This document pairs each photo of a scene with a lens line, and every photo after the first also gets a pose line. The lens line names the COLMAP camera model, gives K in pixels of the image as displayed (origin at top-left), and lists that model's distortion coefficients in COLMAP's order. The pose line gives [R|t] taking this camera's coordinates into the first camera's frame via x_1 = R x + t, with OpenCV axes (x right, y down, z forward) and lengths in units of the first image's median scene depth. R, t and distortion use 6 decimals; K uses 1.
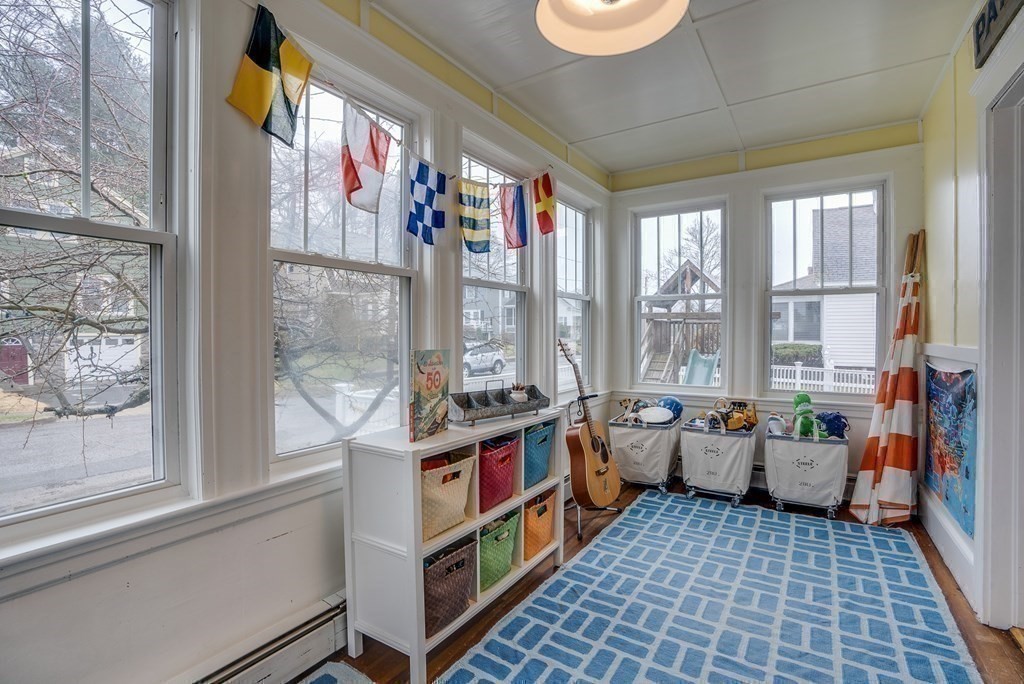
lens RADIAL K [[511.6, 0, 516.5], [0, 511.6, 338.6], [0, 0, 1]] dist [-0.020413, 0.000837]
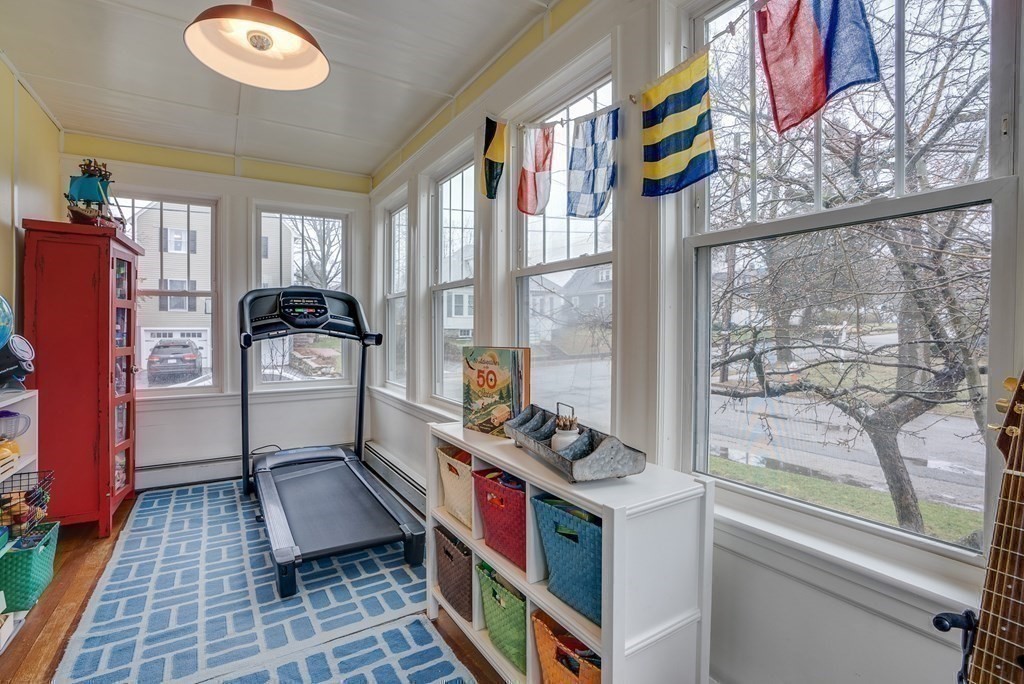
lens RADIAL K [[511.6, 0, 516.5], [0, 511.6, 338.6], [0, 0, 1]] dist [-0.020413, 0.000837]
pose [[-0.478971, 0.015577, -0.877692, 0.675348], [-0.014799, 0.999557, 0.025816, -0.023303], [0.877706, 0.025354, -0.478529, 1.505905]]
